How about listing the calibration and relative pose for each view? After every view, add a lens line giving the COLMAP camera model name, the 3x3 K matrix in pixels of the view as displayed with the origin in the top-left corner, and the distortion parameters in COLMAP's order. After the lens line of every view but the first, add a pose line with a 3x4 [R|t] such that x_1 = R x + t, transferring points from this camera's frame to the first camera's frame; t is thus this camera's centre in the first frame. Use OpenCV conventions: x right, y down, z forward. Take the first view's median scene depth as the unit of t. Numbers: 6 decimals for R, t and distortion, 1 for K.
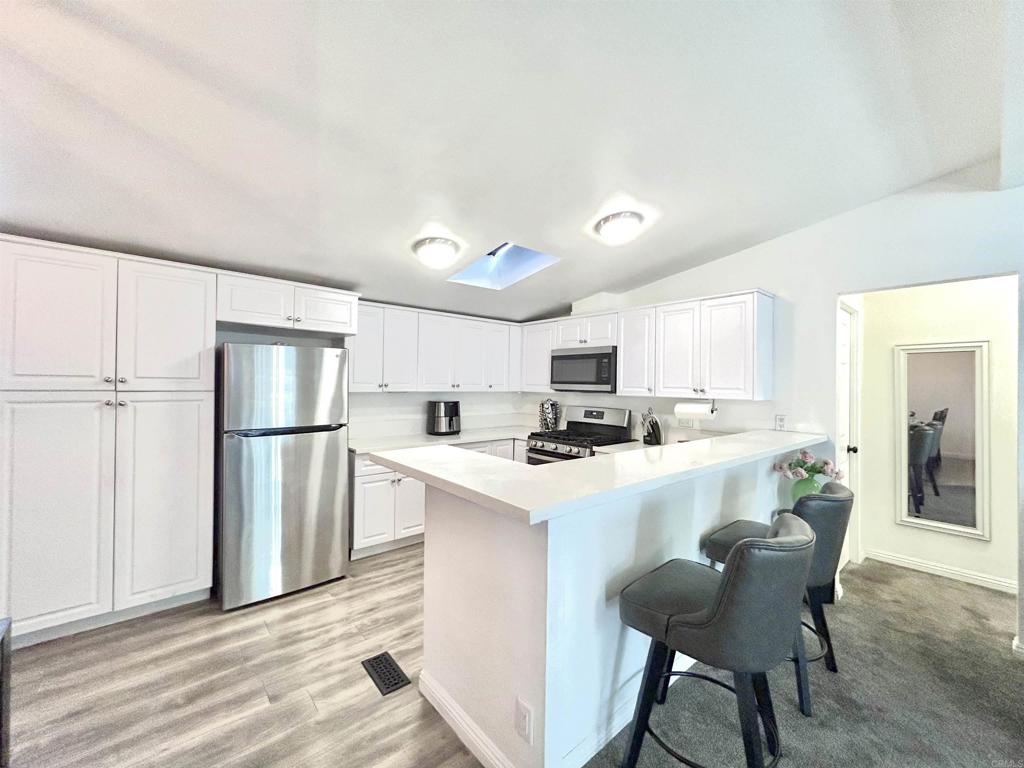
lens RADIAL K [[412.6, 0, 515.2], [0, 412.6, 384.4], [0, 0, 1]] dist [-0.003969, 0.000833]
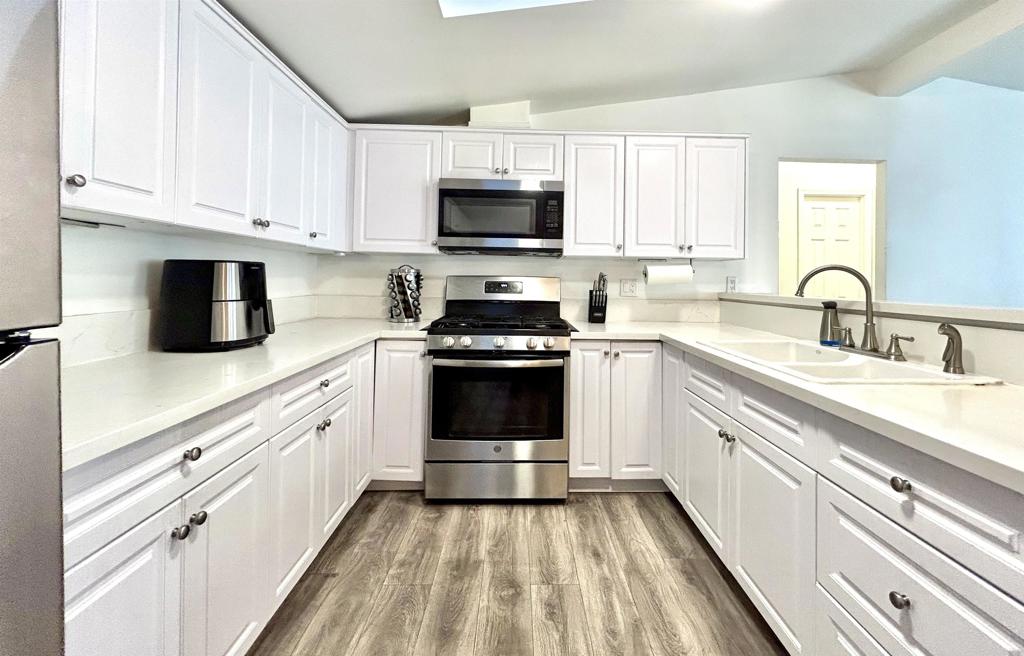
lens RADIAL K [[426.7, 0, 527.6], [0, 426.7, 280.4], [0, 0, 1]] dist [-0.001665, 0.000679]
pose [[0.636394, -0.006120, 0.771340, -0.305539], [-0.004146, 0.999927, 0.011354, 0.054014], [-0.771353, -0.010424, 0.636322, 0.540756]]
